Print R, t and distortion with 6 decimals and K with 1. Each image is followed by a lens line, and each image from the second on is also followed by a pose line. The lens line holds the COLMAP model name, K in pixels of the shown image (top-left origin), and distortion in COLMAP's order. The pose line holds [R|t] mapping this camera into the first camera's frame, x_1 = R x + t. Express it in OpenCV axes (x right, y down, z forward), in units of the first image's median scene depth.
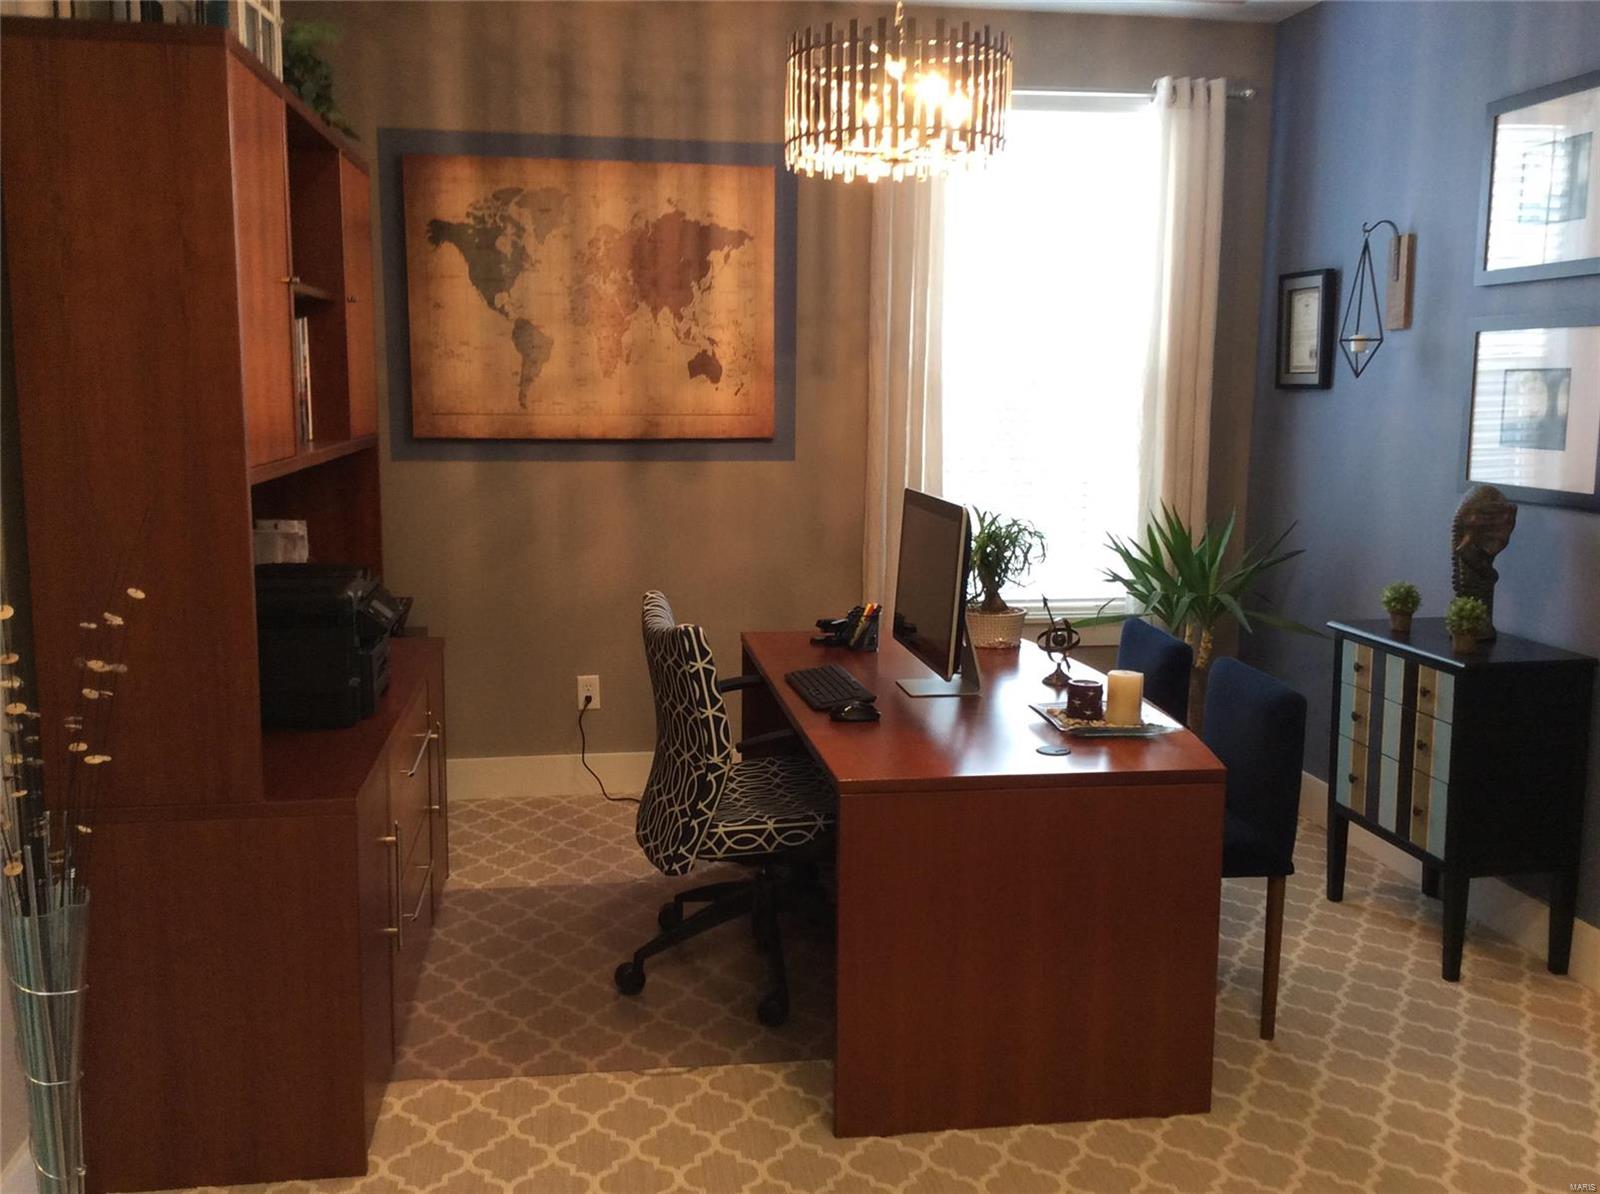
lens RADIAL K [[1448.5, 0, 800.0], [0, 1448.5, 597.0], [0, 0, 1]] dist [0.095264, -0.161114]
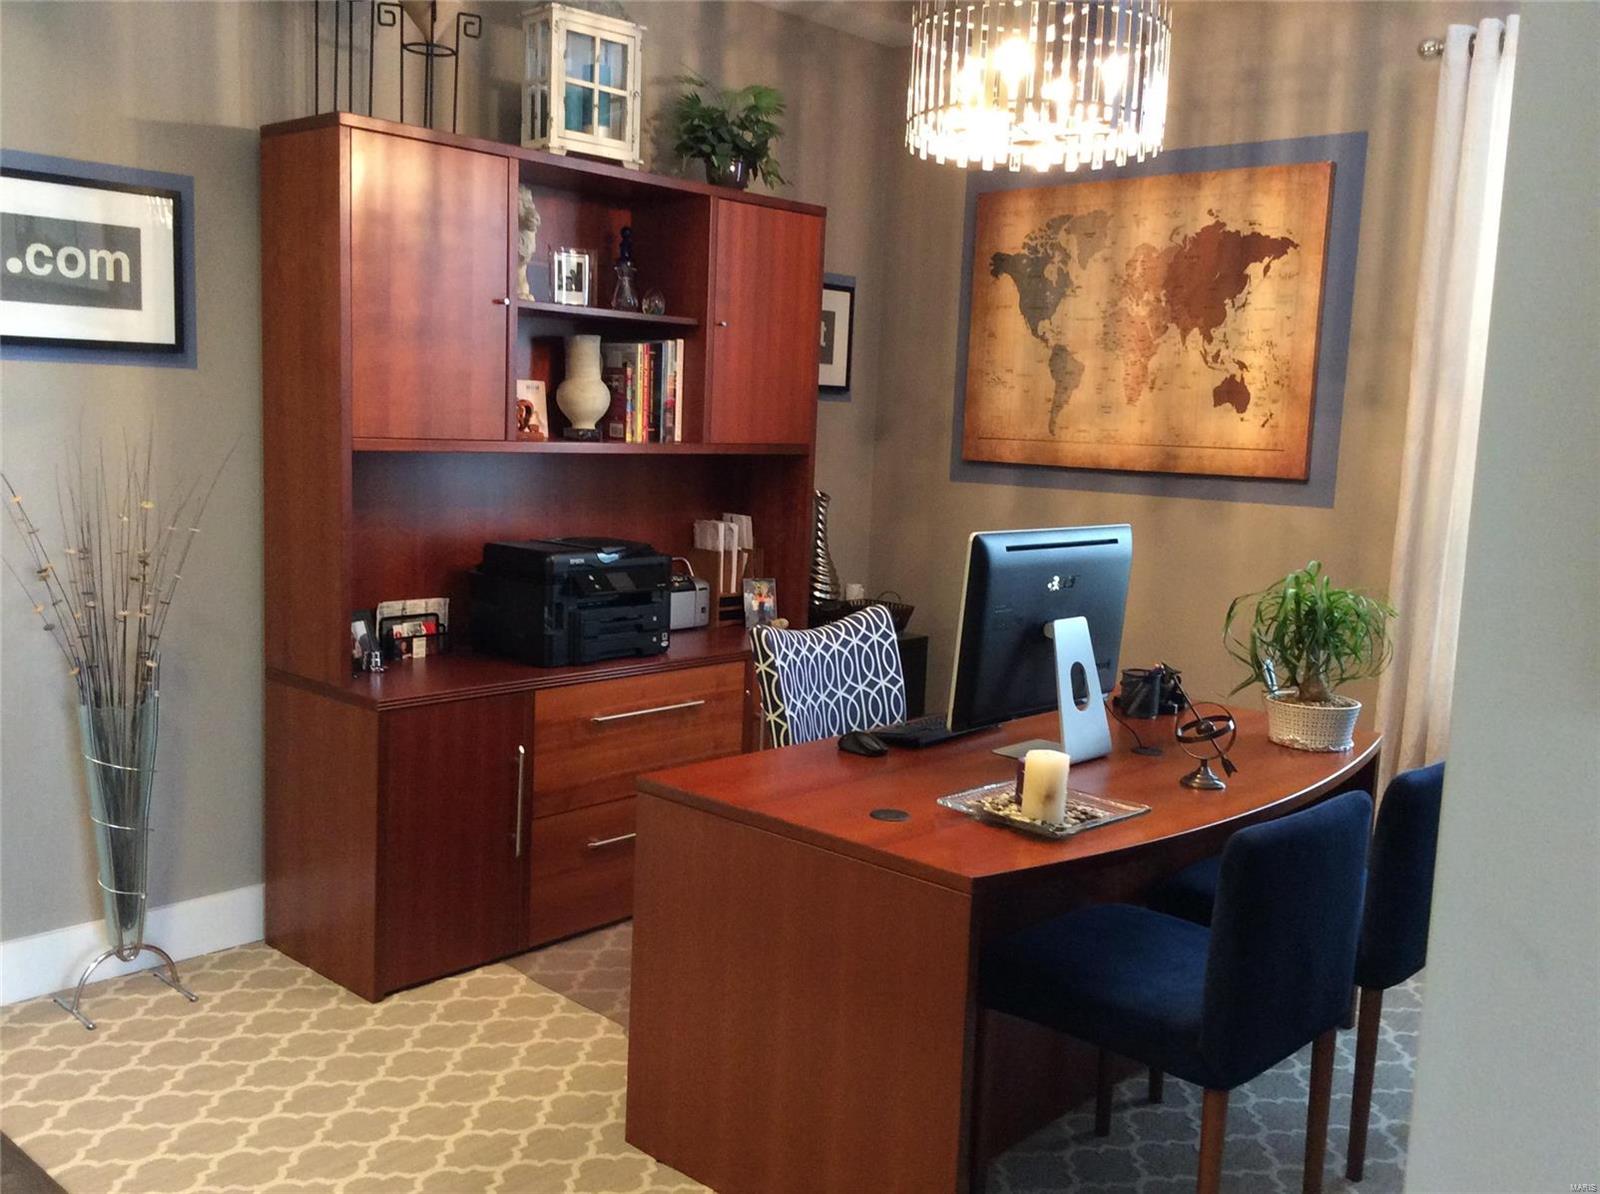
lens RADIAL K [[1448.5, 0, 800.0], [0, 1448.5, 597.0], [0, 0, 1]] dist [0.095264, -0.161114]
pose [[0.621999, 0.113438, -0.774758, 0.484663], [-0.146635, 0.988821, 0.027058, -0.022178], [0.769166, 0.096777, 0.631679, 0.252458]]
